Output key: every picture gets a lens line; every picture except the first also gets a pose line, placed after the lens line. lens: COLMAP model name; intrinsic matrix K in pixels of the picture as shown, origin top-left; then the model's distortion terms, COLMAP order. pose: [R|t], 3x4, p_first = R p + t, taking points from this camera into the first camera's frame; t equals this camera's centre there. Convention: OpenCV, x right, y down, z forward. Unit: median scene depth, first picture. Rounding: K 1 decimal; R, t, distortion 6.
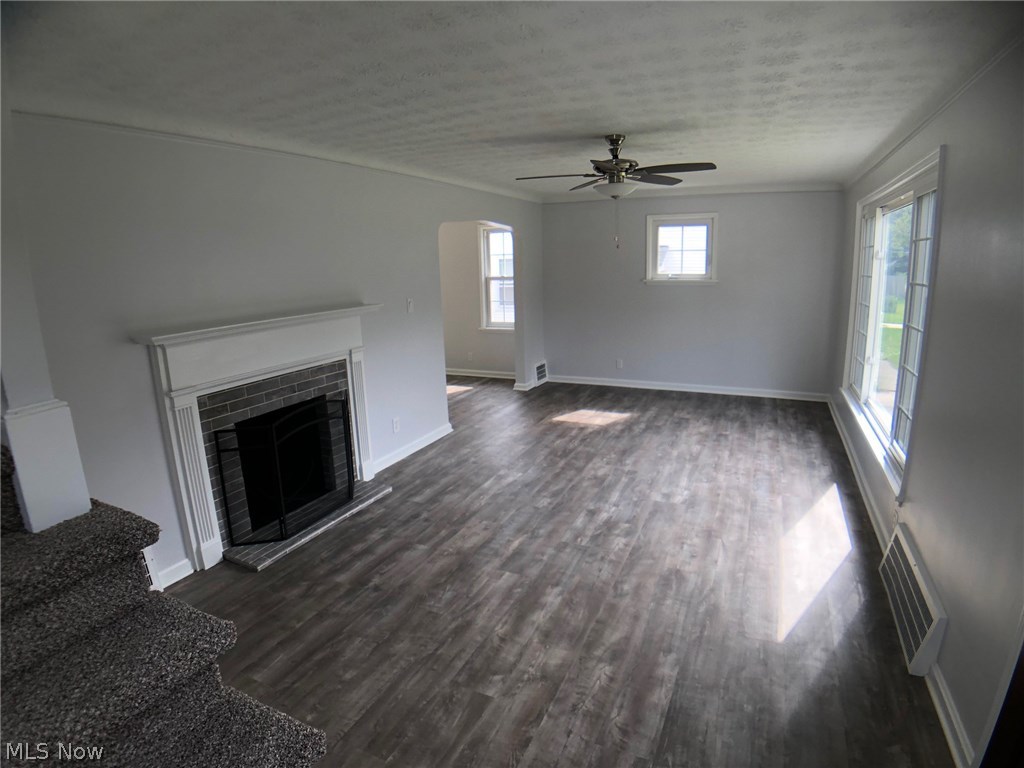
lens RADIAL K [[540.6, 0, 512.0], [0, 540.6, 384.0], [0, 0, 1]] dist [-0.113521, -0.014285]
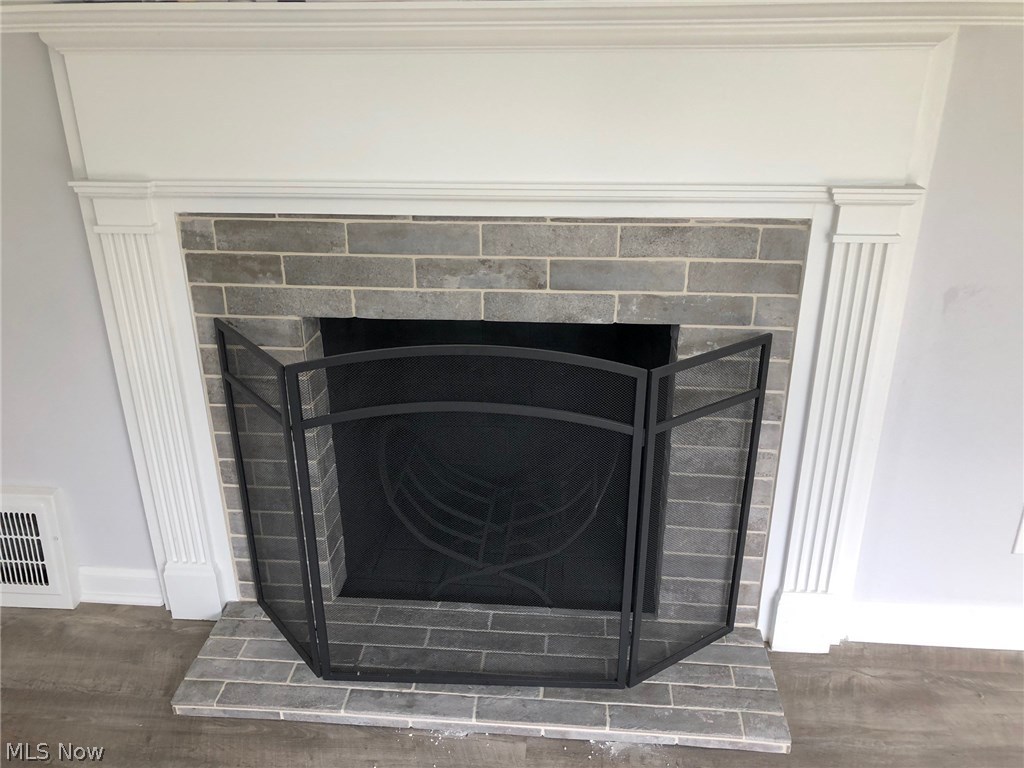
lens RADIAL K [[849.2, 0, 512.0], [0, 849.2, 384.0], [0, 0, 1]] dist [0.061722, -0.097372]
pose [[0.344864, 0.398035, -0.850081, 0.015936], [-0.205729, 0.915671, 0.345285, -0.087054], [0.915830, 0.055810, 0.397669, 0.716419]]
